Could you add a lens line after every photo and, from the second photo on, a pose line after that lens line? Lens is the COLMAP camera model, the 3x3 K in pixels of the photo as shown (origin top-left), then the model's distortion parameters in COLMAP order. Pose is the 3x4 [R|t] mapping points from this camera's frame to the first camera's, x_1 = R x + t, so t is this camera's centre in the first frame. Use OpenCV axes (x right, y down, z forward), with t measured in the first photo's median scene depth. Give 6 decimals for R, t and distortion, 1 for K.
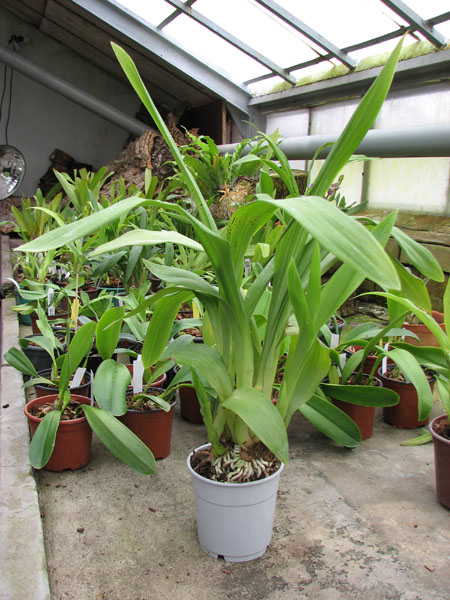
lens RADIAL K [[673.2, 0, 204.3], [0, 673.2, 298.8], [0, 0, 1]] dist [-0.194764, 0.310625]
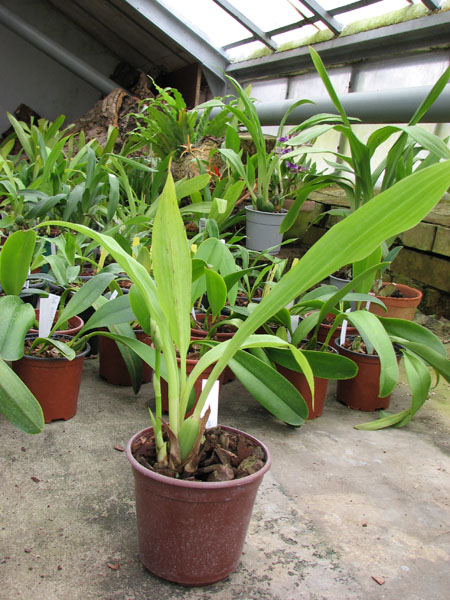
lens RADIAL K [[673.2, 0, 204.3], [0, 673.2, 298.8], [0, 0, 1]] dist [-0.194764, 0.310625]
pose [[0.995023, 0.085246, 0.051605, 0.047983], [-0.086216, 0.996134, 0.016864, 0.056883], [-0.049967, -0.021230, 0.998525, 0.162179]]
